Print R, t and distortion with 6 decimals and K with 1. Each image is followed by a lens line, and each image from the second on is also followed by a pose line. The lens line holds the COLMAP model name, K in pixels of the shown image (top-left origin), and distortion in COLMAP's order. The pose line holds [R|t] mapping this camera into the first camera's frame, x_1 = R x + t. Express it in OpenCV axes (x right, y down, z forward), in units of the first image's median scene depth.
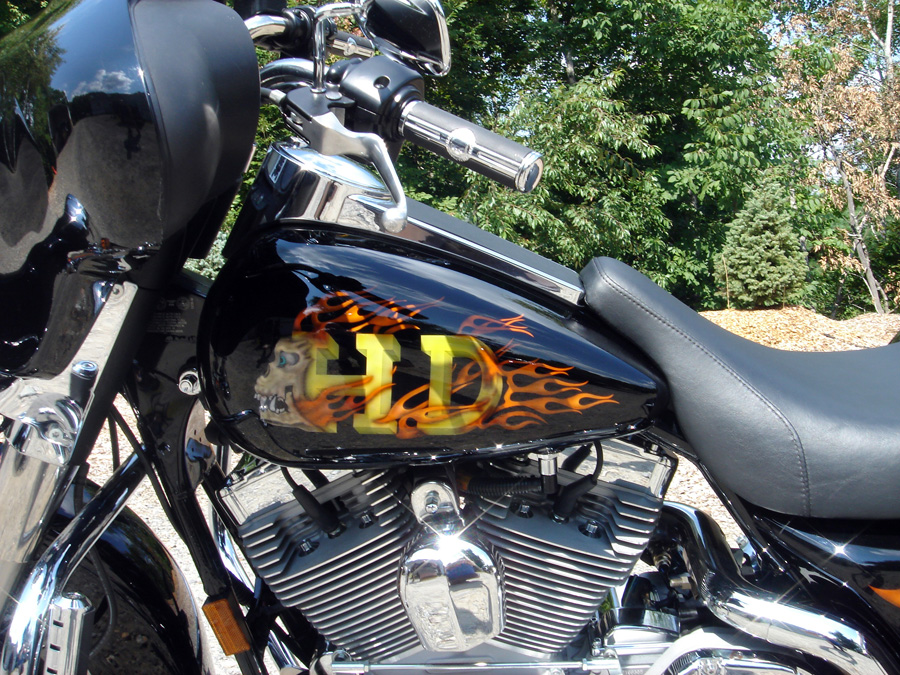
lens RADIAL K [[1037.3, 0, 448.3], [0, 1037.3, 337.5], [0, 0, 1]] dist [-0.122647, 0.000000]
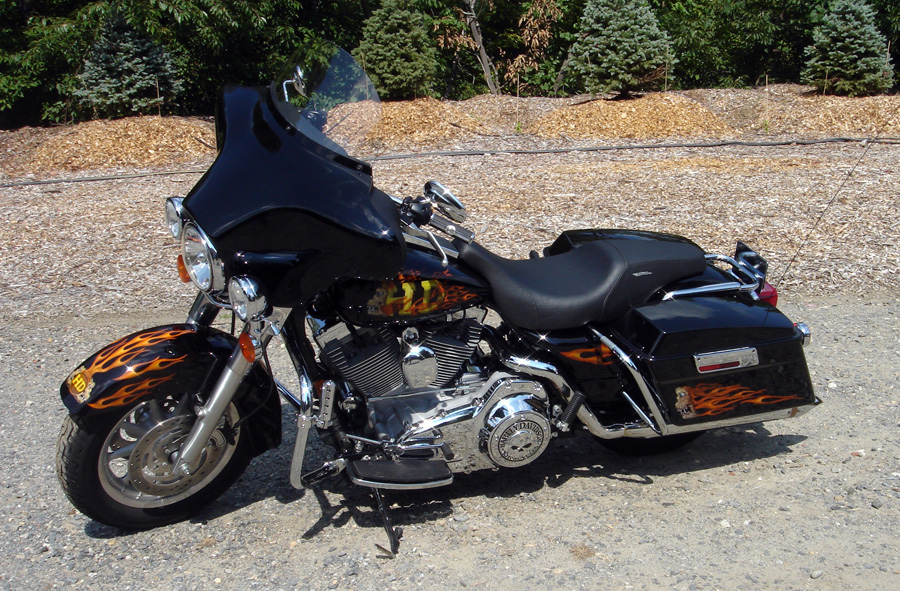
lens RADIAL K [[1293.0, 0, 450.9], [0, 1293.0, 295.3], [0, 0, 1]] dist [0.042541, 0.000000]
pose [[0.922215, -0.082971, 0.377672, -0.190470], [0.007674, 0.980443, 0.196654, -0.097443], [-0.386603, -0.178459, 0.904815, -0.335885]]
